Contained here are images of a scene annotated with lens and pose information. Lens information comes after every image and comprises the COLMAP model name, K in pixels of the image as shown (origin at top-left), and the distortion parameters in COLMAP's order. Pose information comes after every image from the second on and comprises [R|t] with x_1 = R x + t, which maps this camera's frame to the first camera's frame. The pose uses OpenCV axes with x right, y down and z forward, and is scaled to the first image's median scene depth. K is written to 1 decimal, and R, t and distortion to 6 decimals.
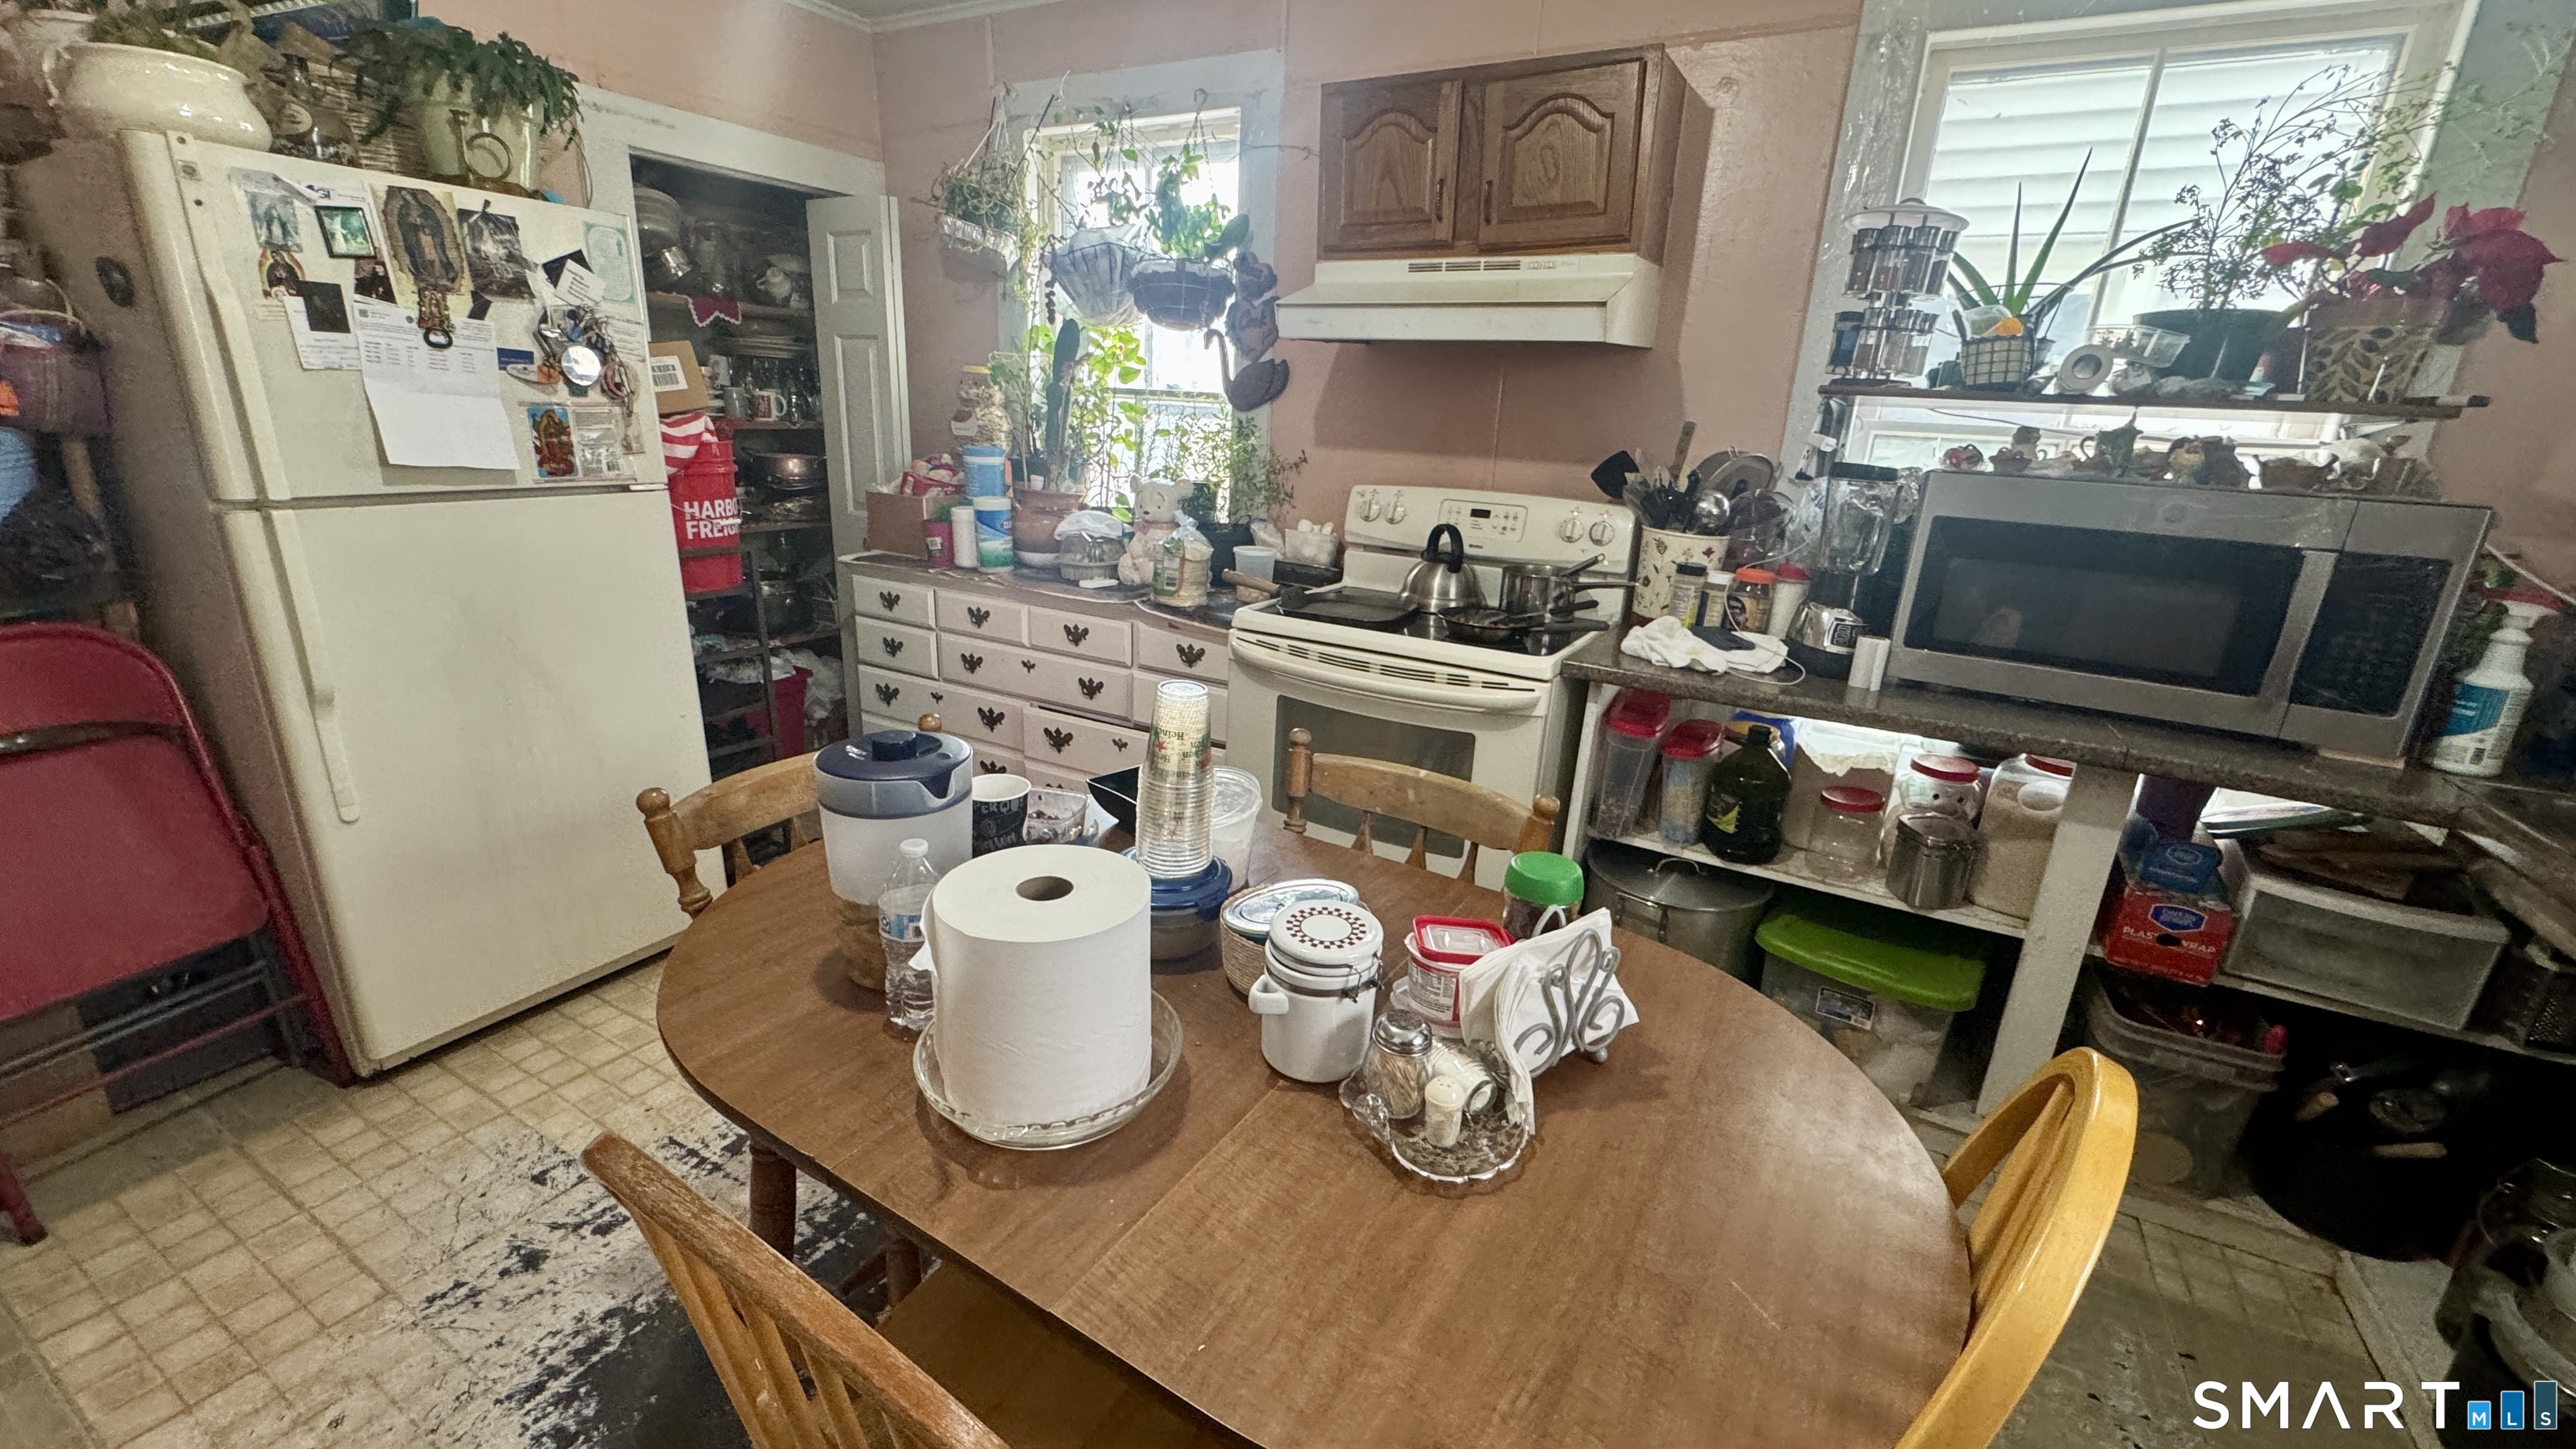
lens RADIAL K [[1024.4, 0, 1288.0], [0, 1024.4, 724.5], [0, 0, 1]] dist [-0.001826, -0.000197]
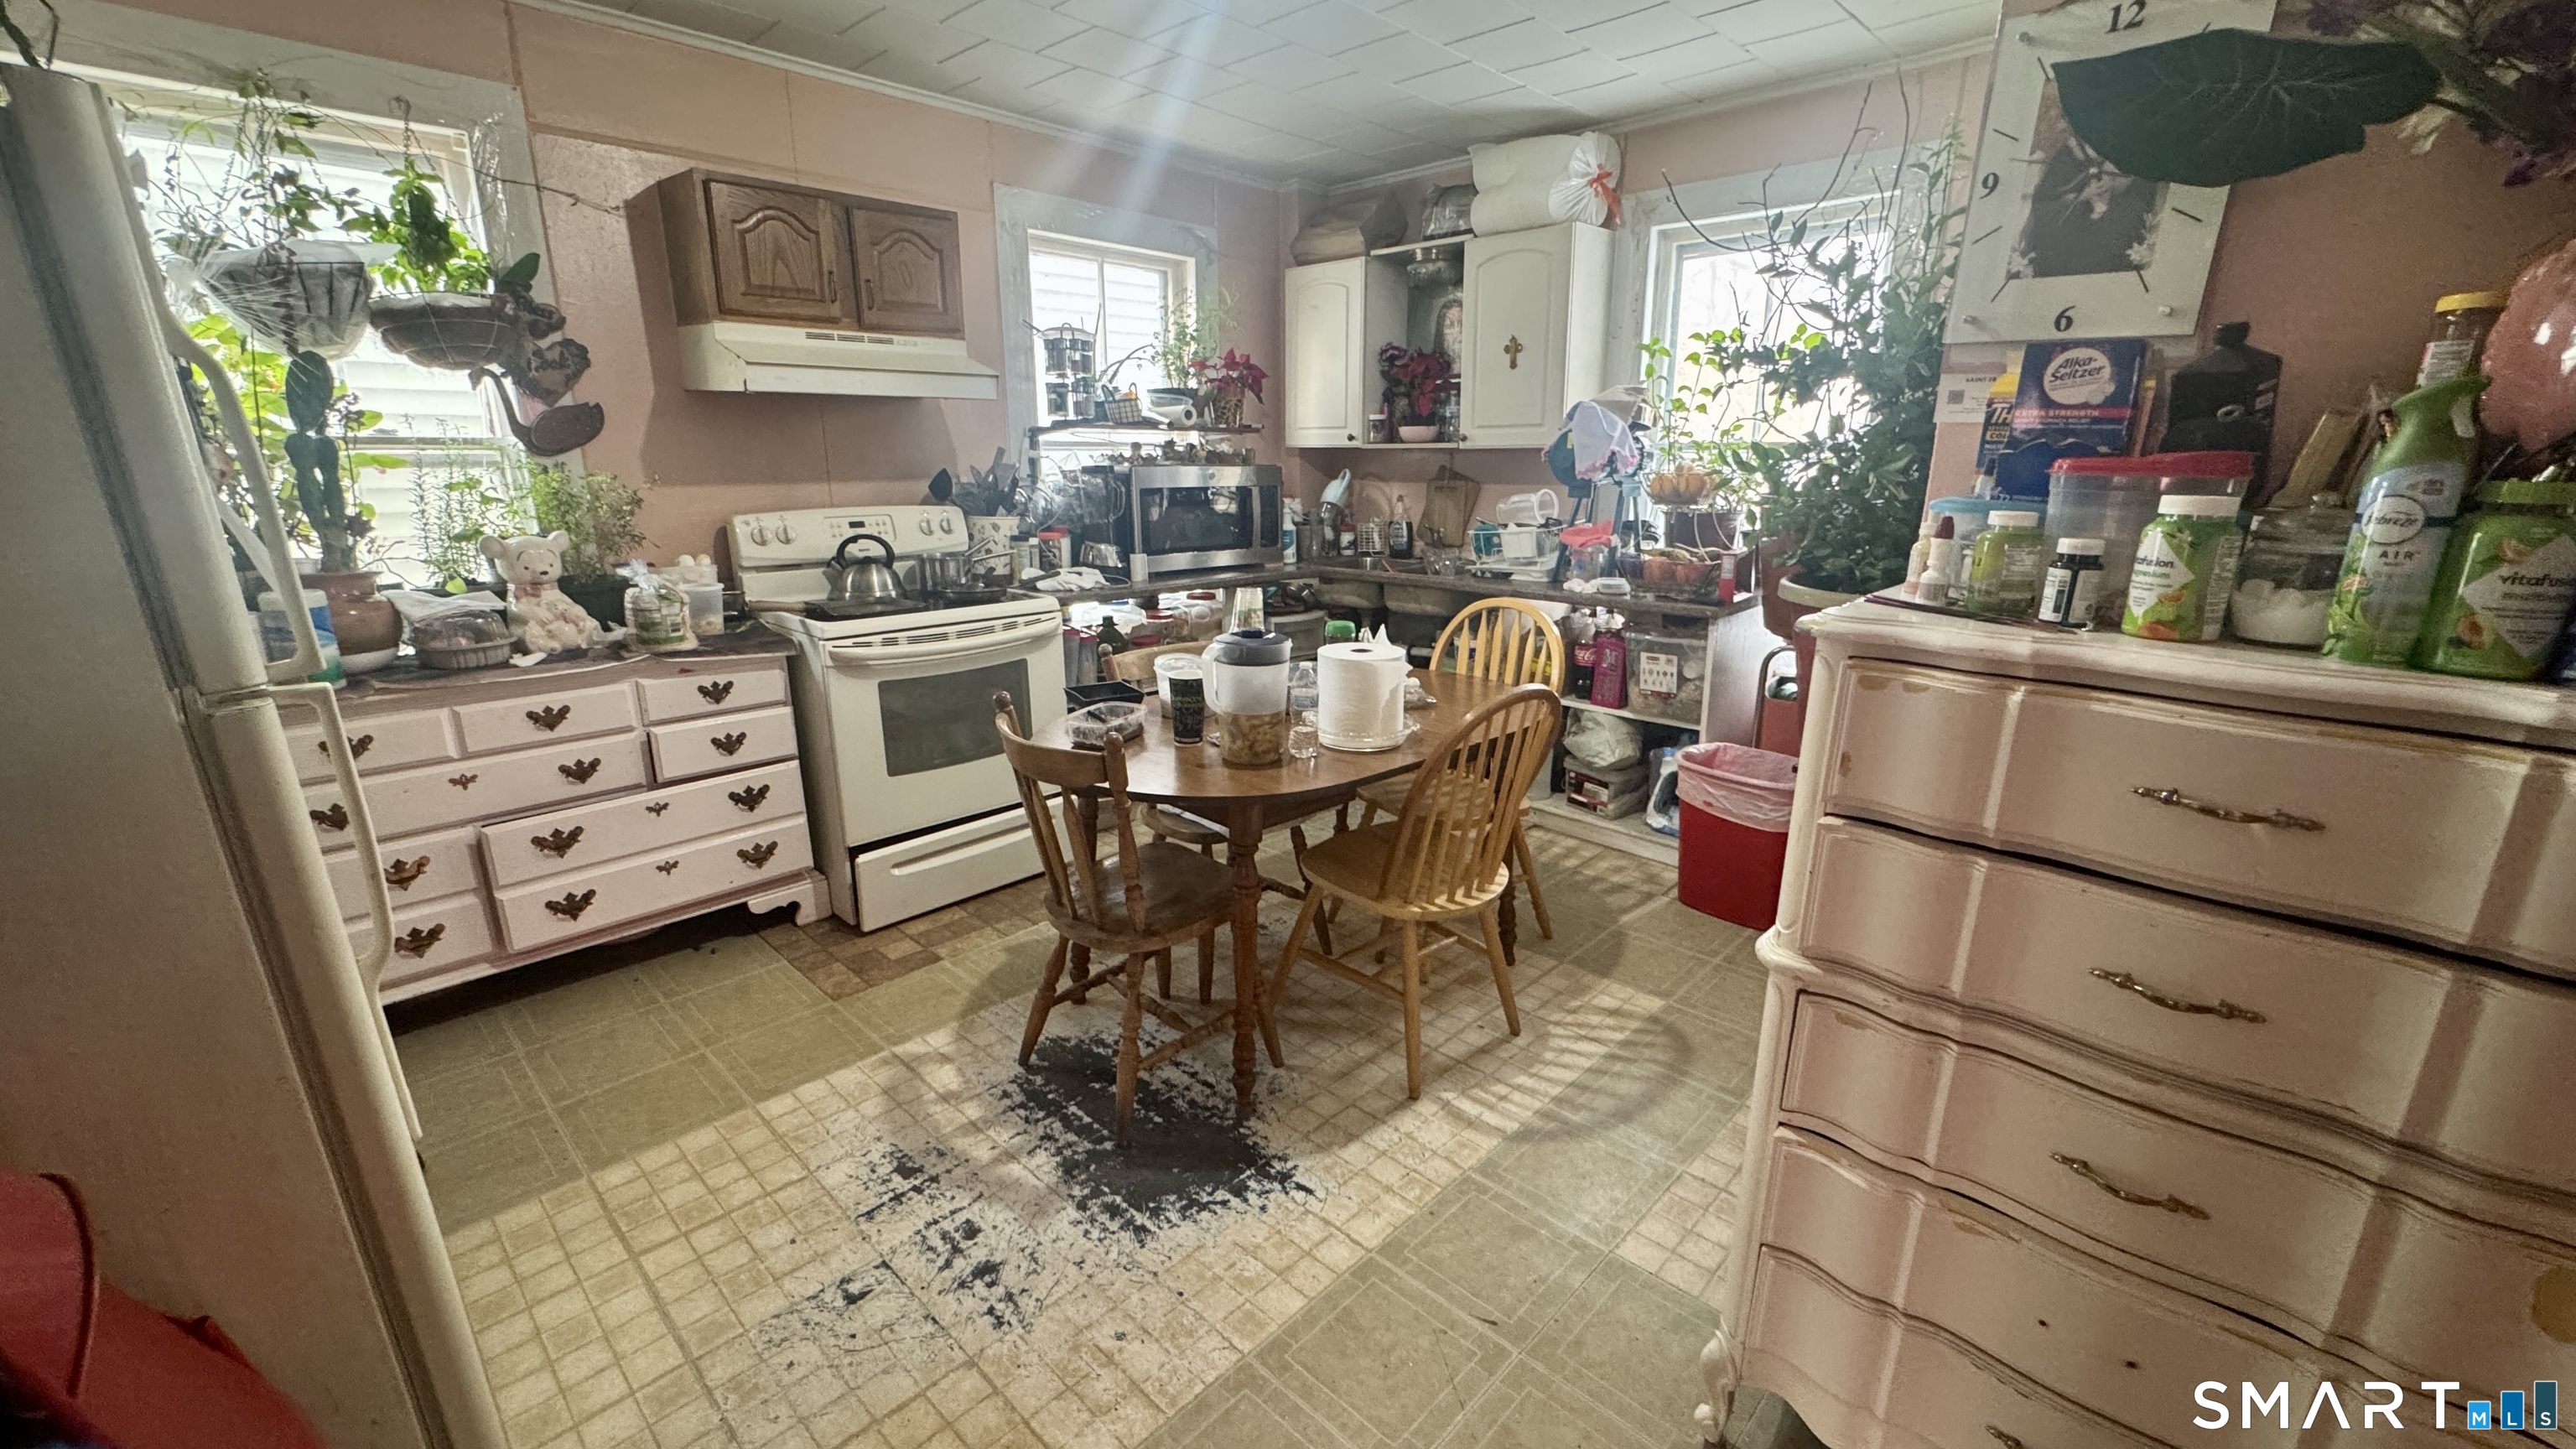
lens RADIAL K [[1024.4, 0, 1288.0], [0, 1024.4, 724.5], [0, 0, 1]] dist [-0.001826, -0.000197]
pose [[0.244720, -0.296854, 0.923033, -1.031542], [0.294968, 0.929651, 0.220778, -0.106776], [-0.923637, 0.218236, 0.315067, 0.167859]]
